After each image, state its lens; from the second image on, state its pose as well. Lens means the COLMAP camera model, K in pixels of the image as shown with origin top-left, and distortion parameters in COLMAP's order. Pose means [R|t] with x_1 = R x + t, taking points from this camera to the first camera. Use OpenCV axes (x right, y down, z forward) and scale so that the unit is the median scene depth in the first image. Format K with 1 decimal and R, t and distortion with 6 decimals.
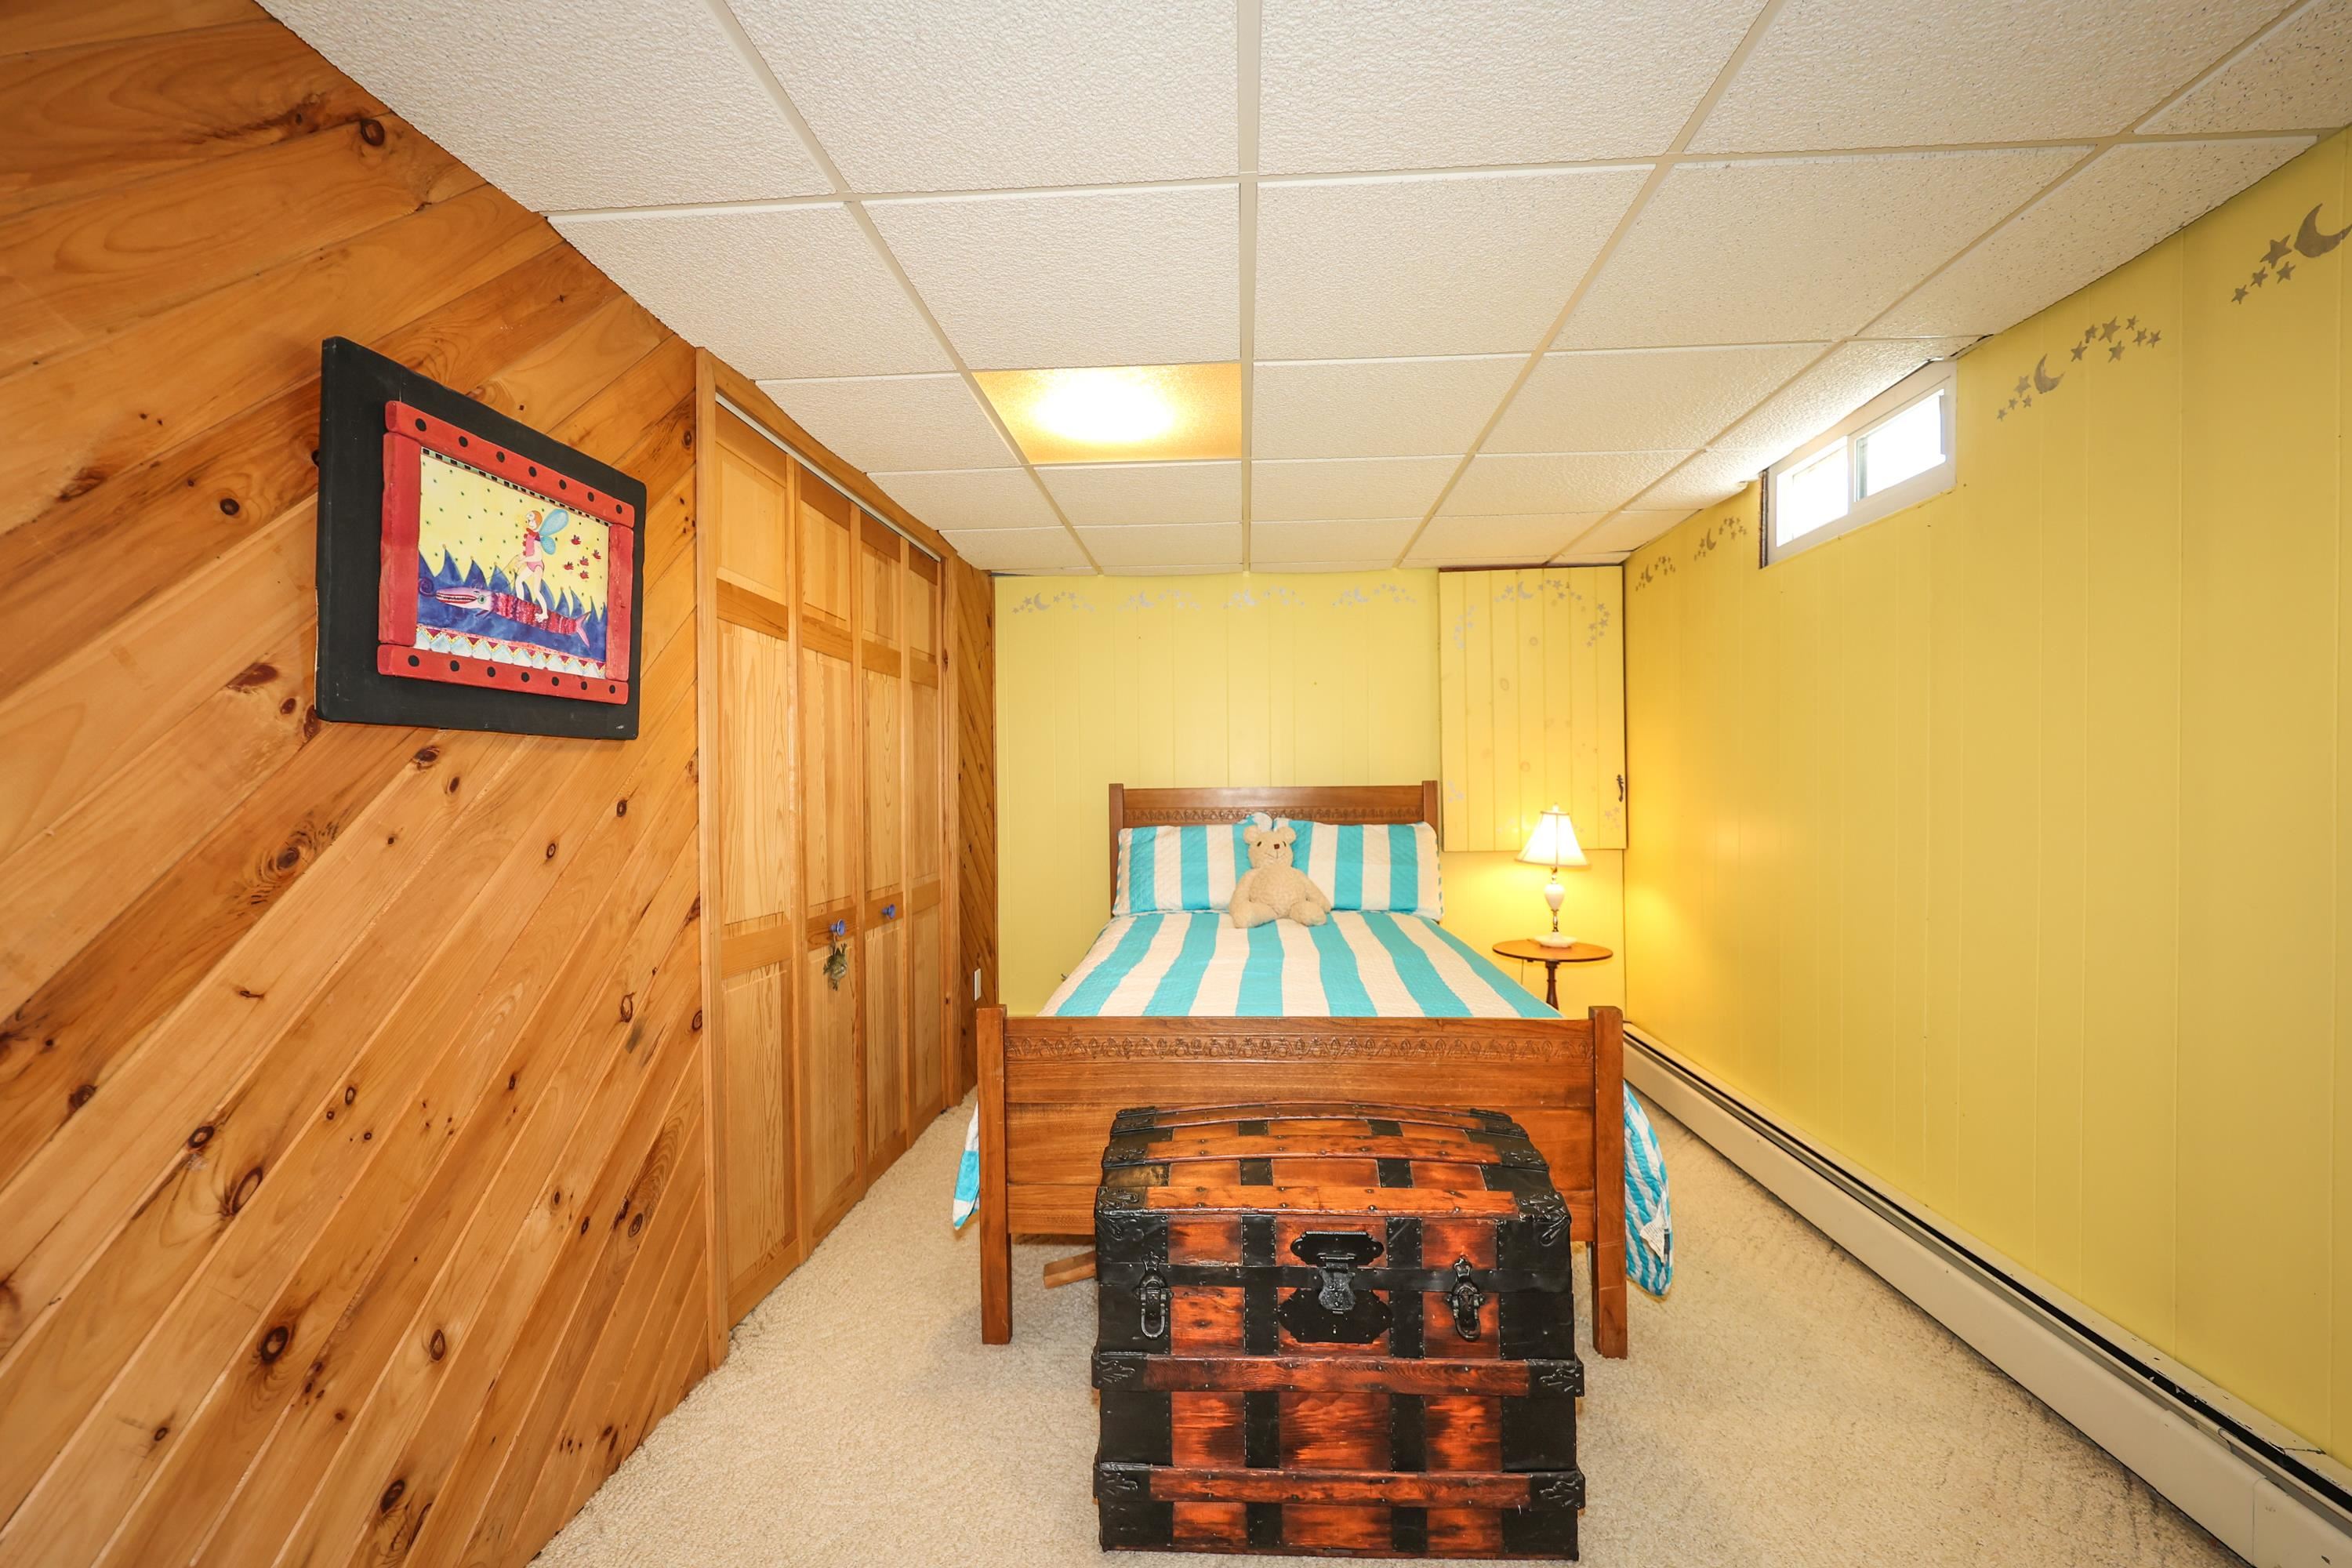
lens RADIAL K [[976.8, 0, 1177.0], [0, 976.8, 792.7], [0, 0, 1]] dist [0.000602, -0.000112]
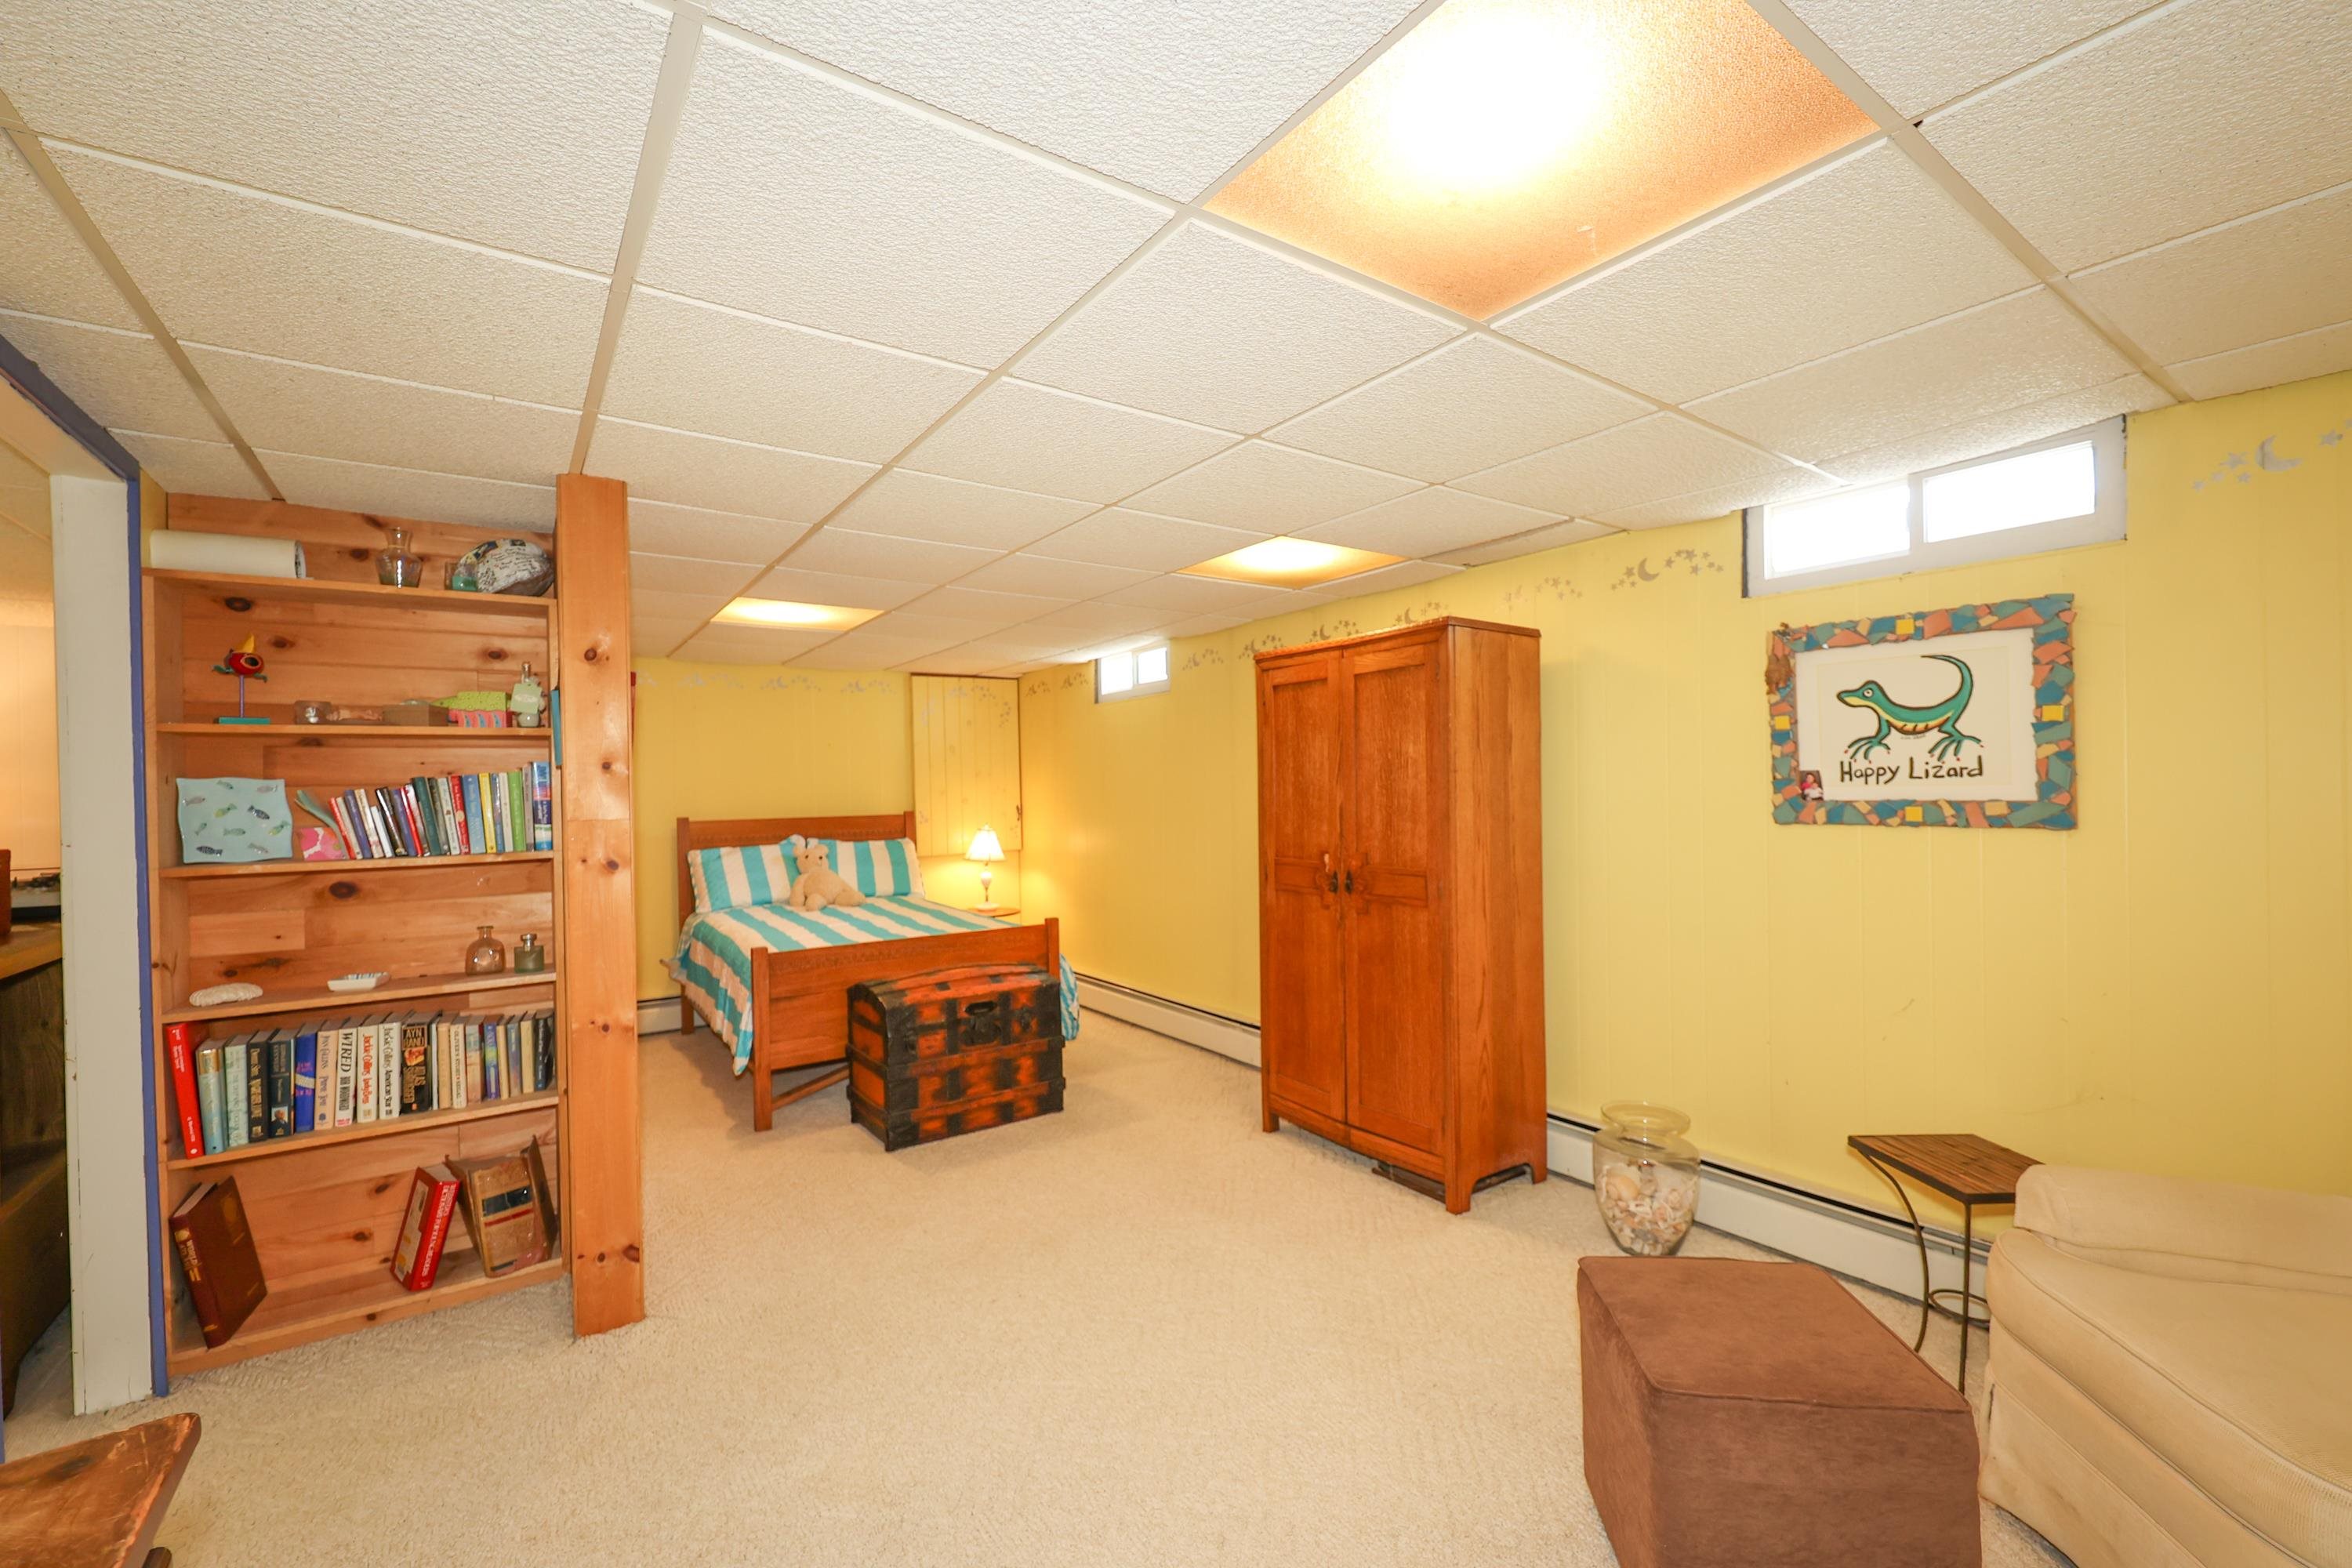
lens RADIAL K [[976.8, 0, 1177.0], [0, 976.8, 792.7], [0, 0, 1]] dist [0.000602, -0.000112]
pose [[0.786122, -0.008659, 0.618011, -0.994672], [0.015214, 0.999870, -0.005344, -0.072206], [-0.617884, 0.013603, 0.786151, -1.315130]]
